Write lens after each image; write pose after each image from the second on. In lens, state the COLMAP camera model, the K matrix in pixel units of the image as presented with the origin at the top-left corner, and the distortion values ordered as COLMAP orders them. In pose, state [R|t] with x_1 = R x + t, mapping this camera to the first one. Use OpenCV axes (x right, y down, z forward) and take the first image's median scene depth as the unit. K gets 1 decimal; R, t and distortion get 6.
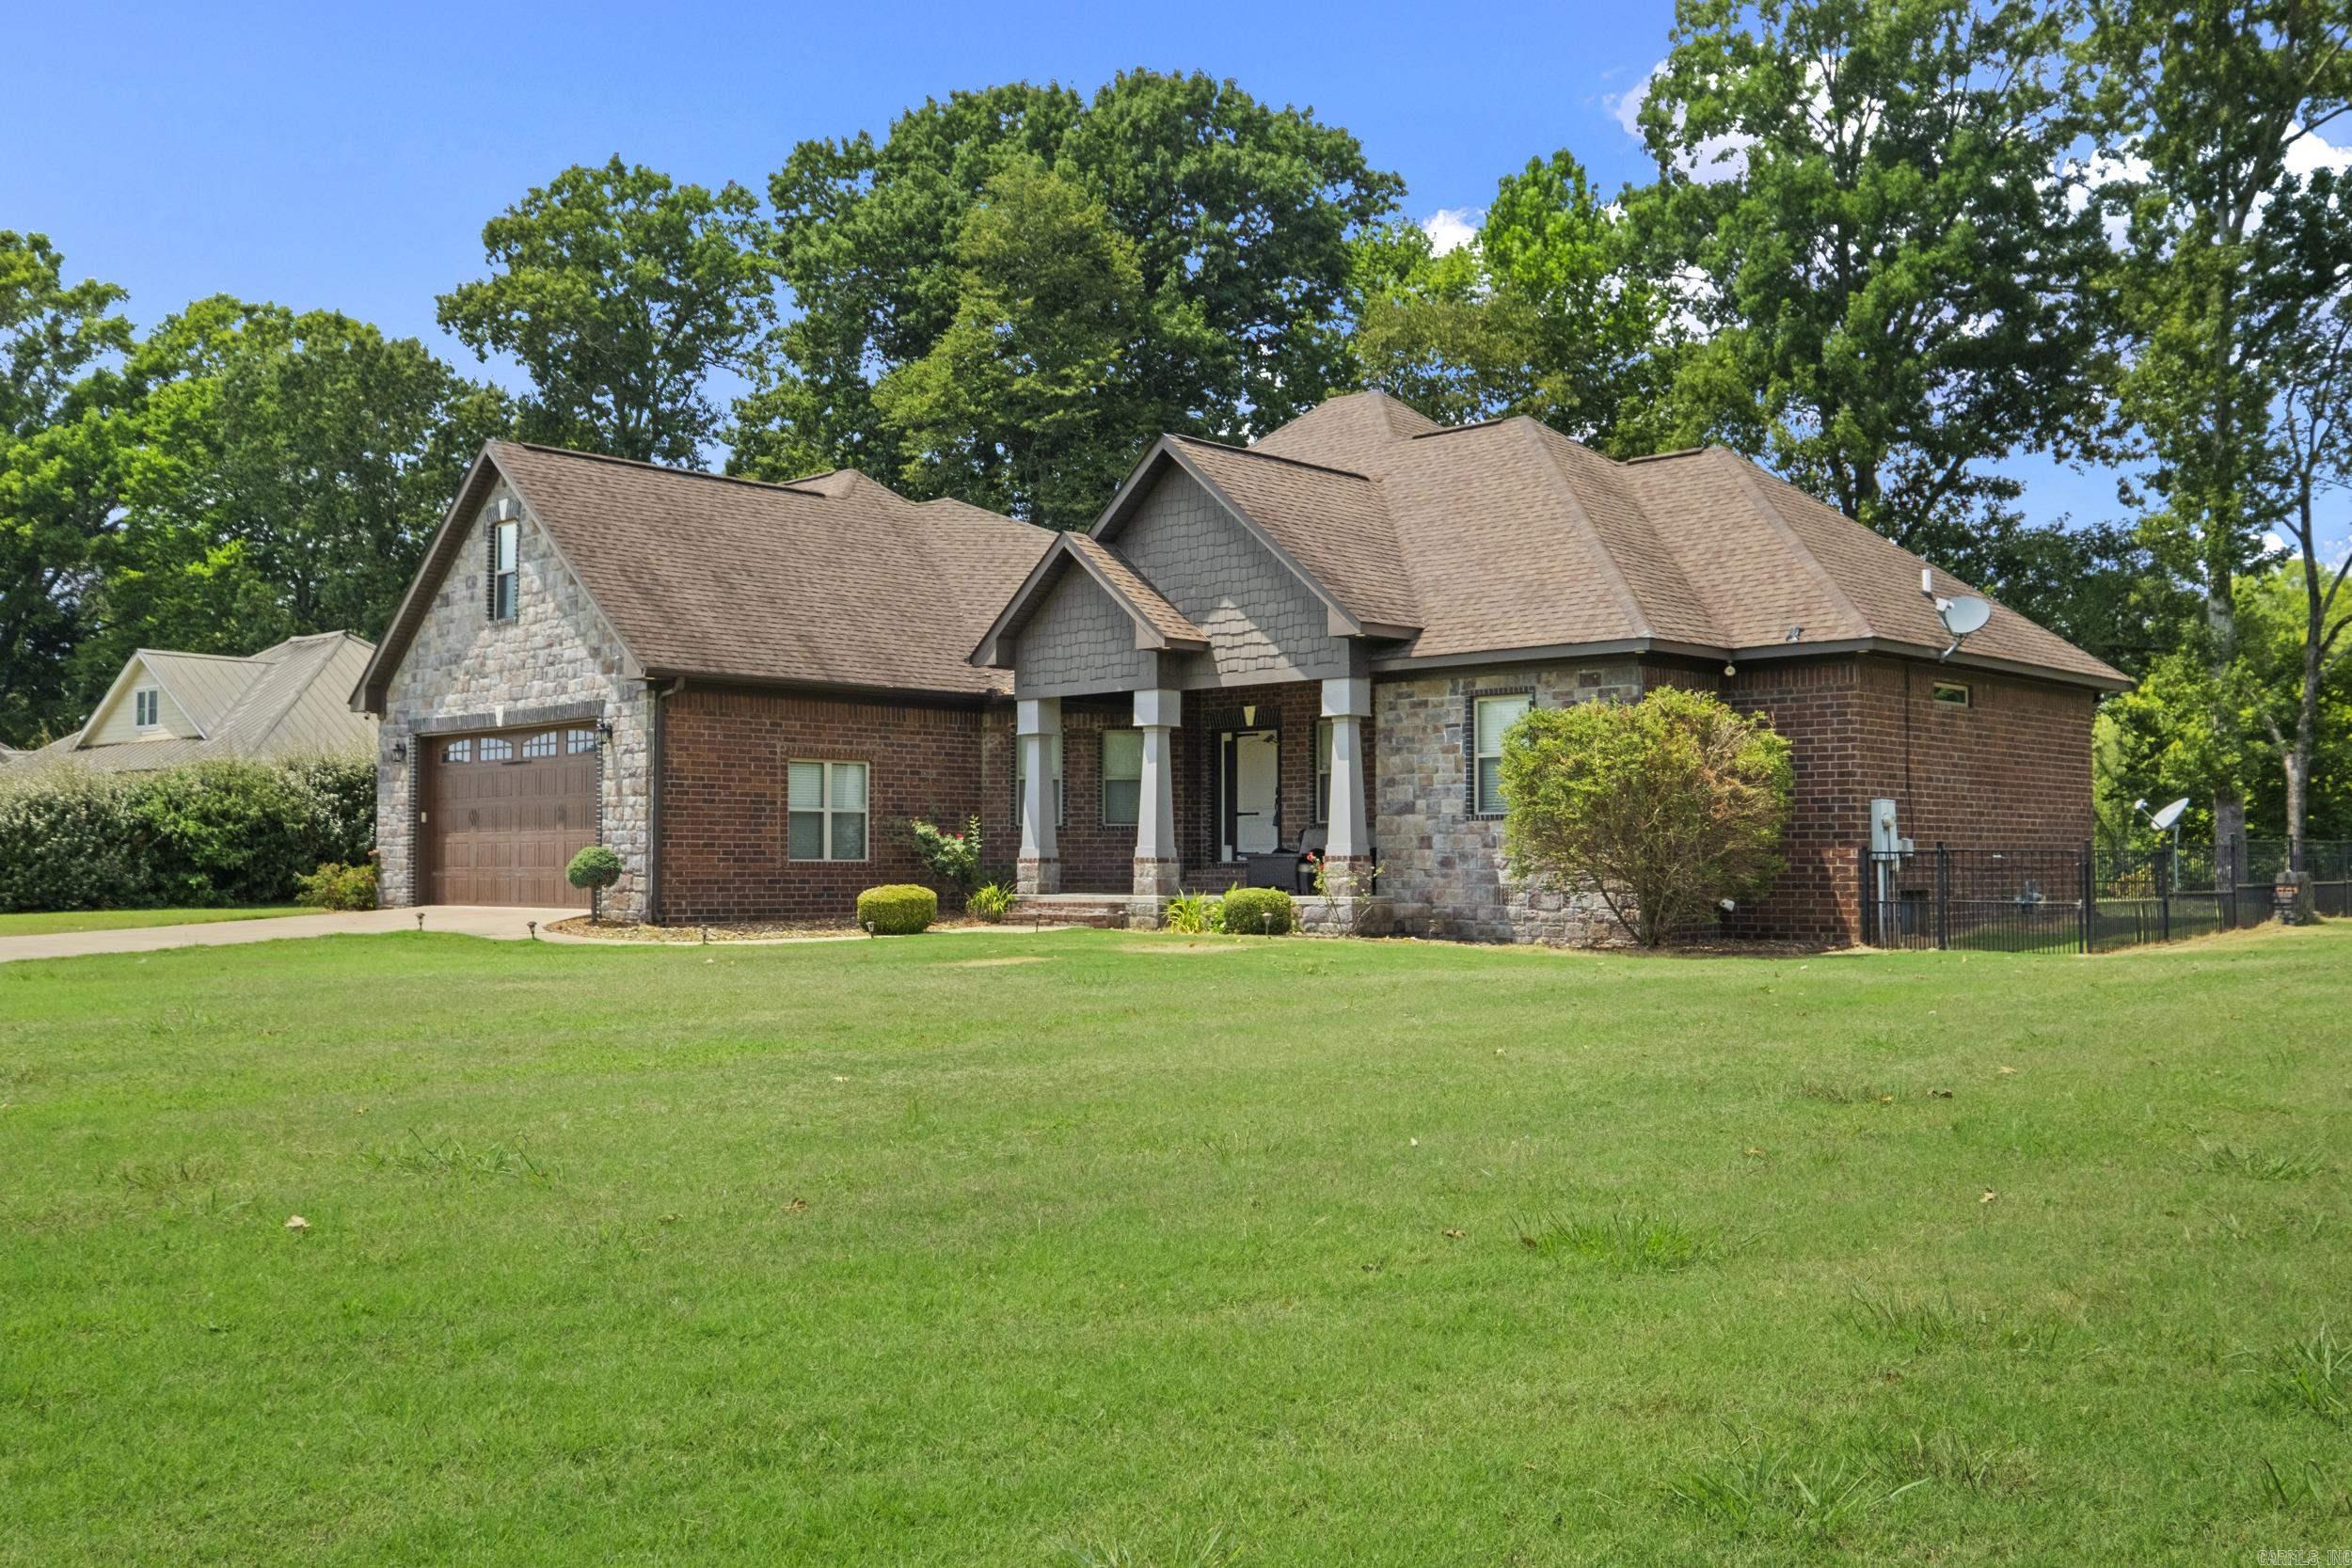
lens RADIAL K [[2065.2, 0, 1172.4], [0, 2065.2, 784.2], [0, 0, 1]] dist [0.007835, 0.014746]
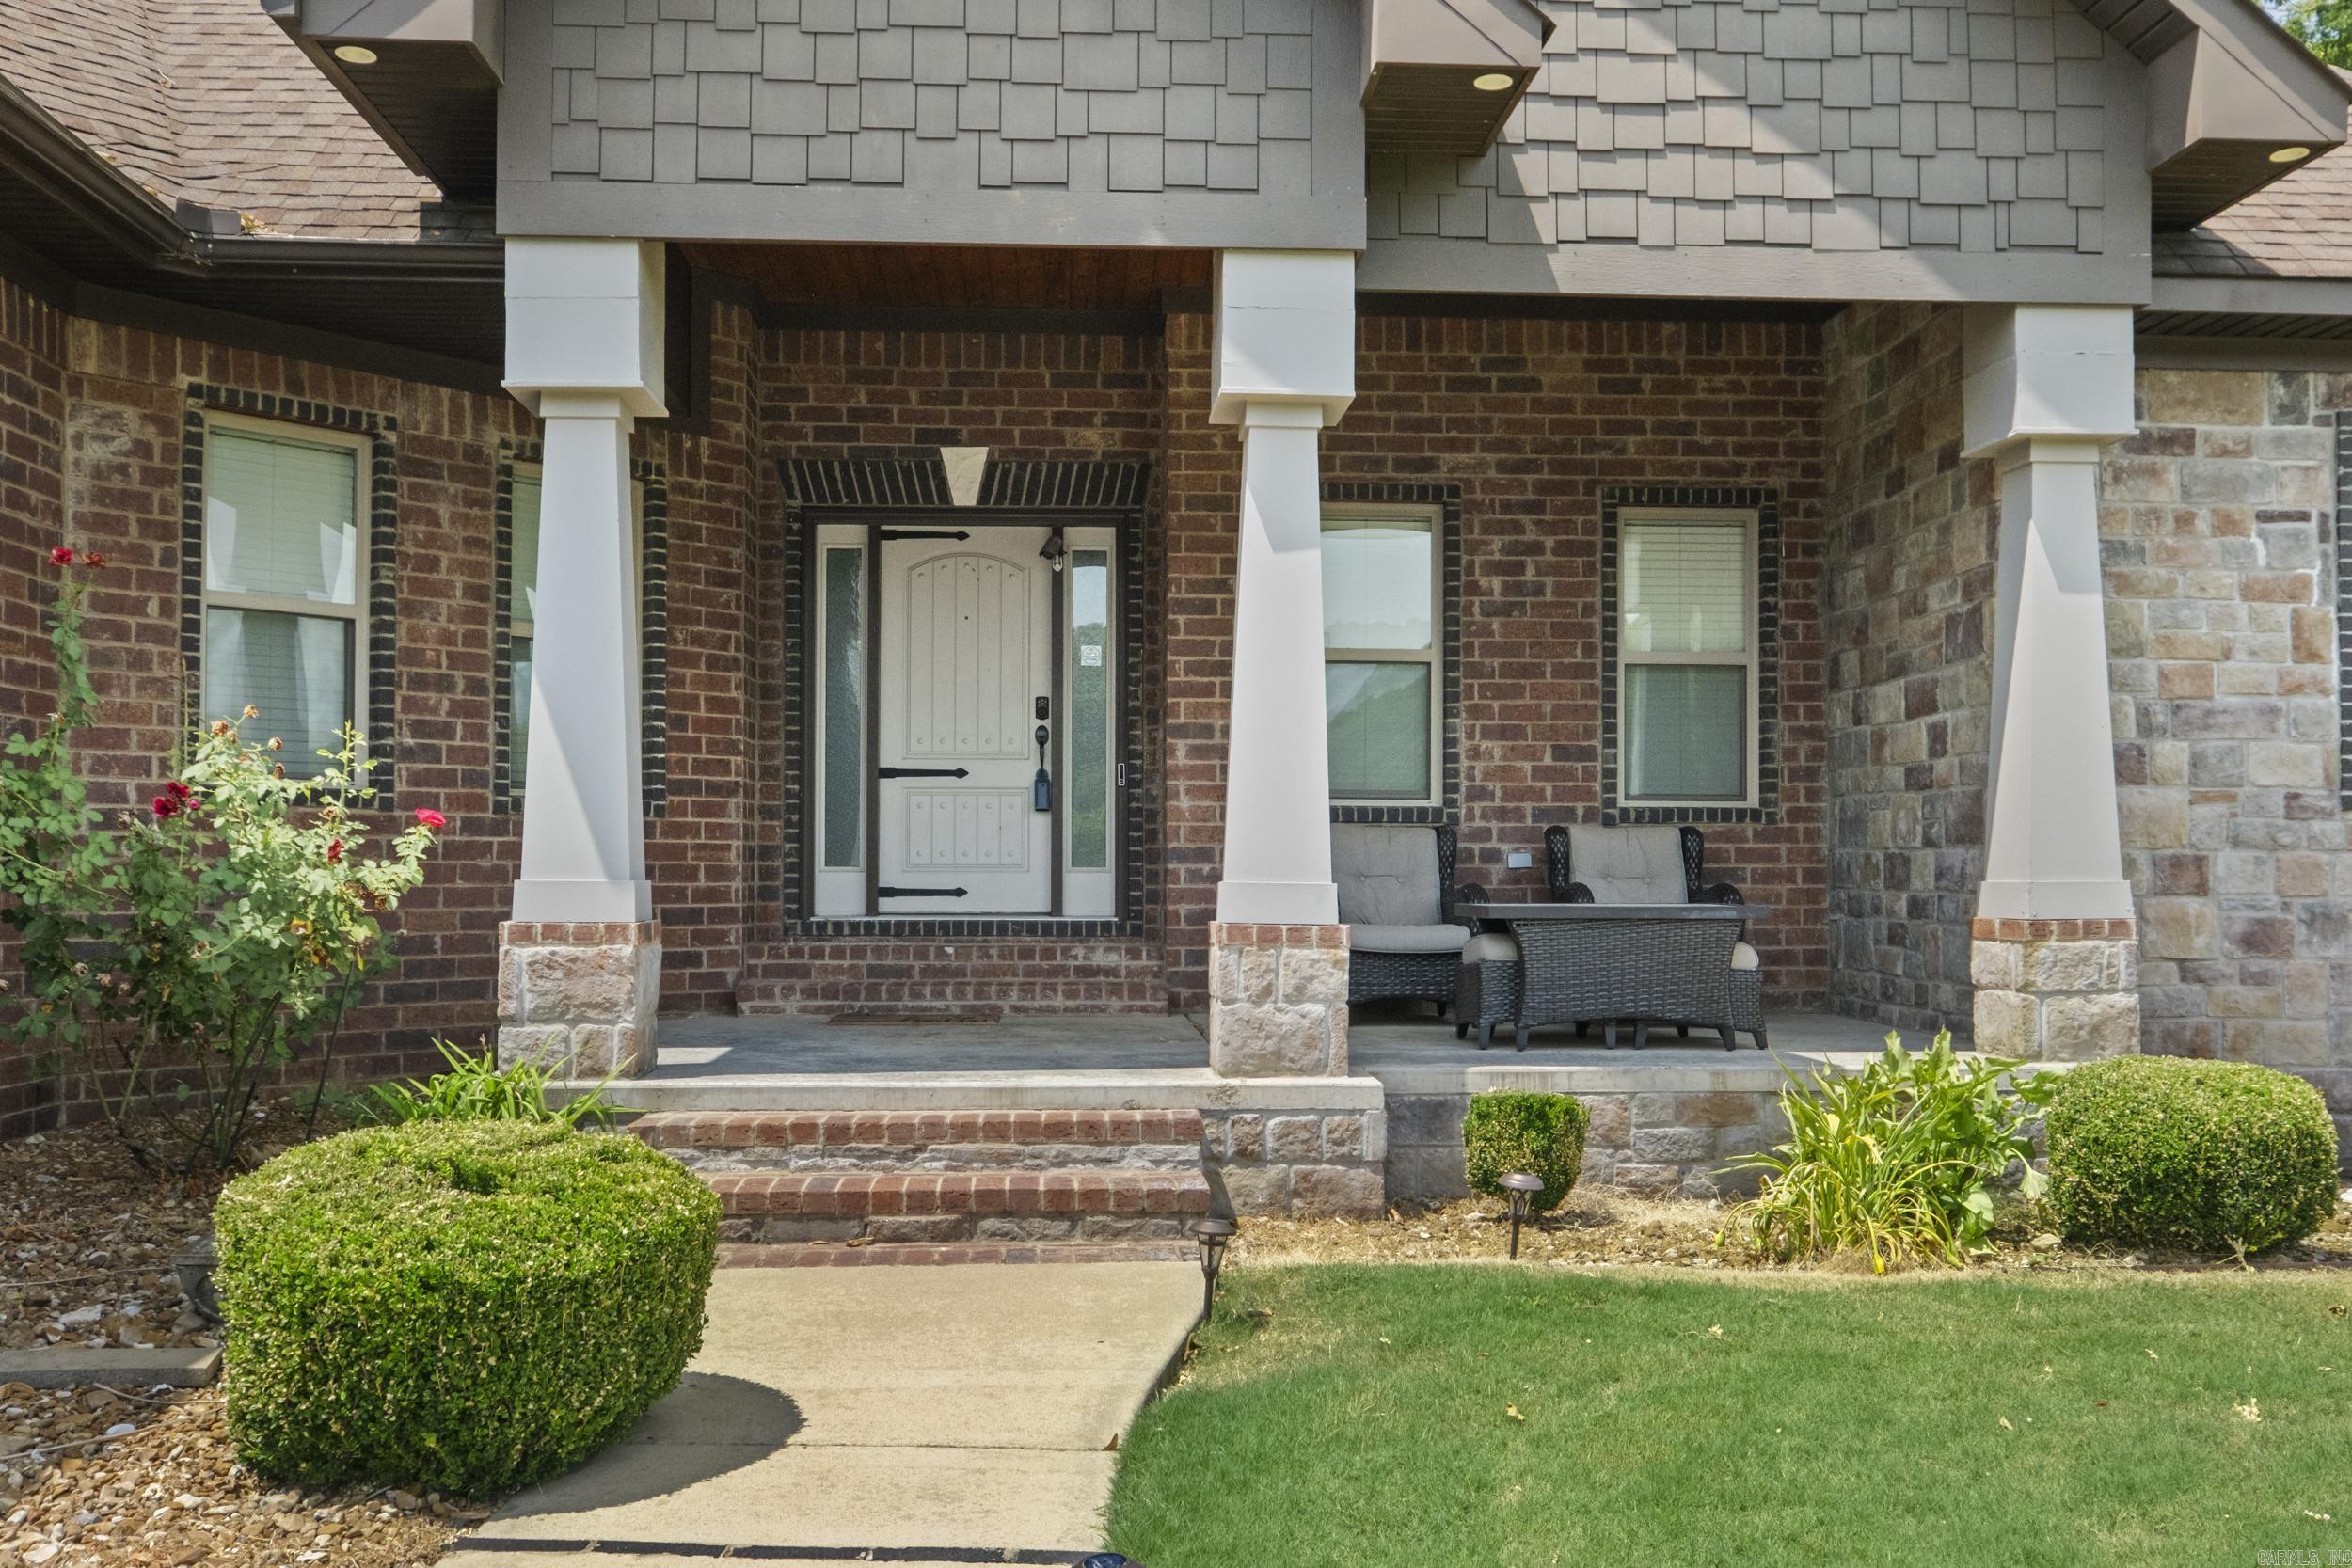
lens RADIAL K [[2065.2, 0, 1170.2], [0, 2065.2, 820.1], [0, 0, 1]] dist [0.007835, 0.014746]
pose [[0.676965, 0.023388, 0.735644, -0.209043], [-0.034583, 0.999402, 0.000051, 0.023911], [-0.735203, -0.025475, 0.677369, 0.855814]]
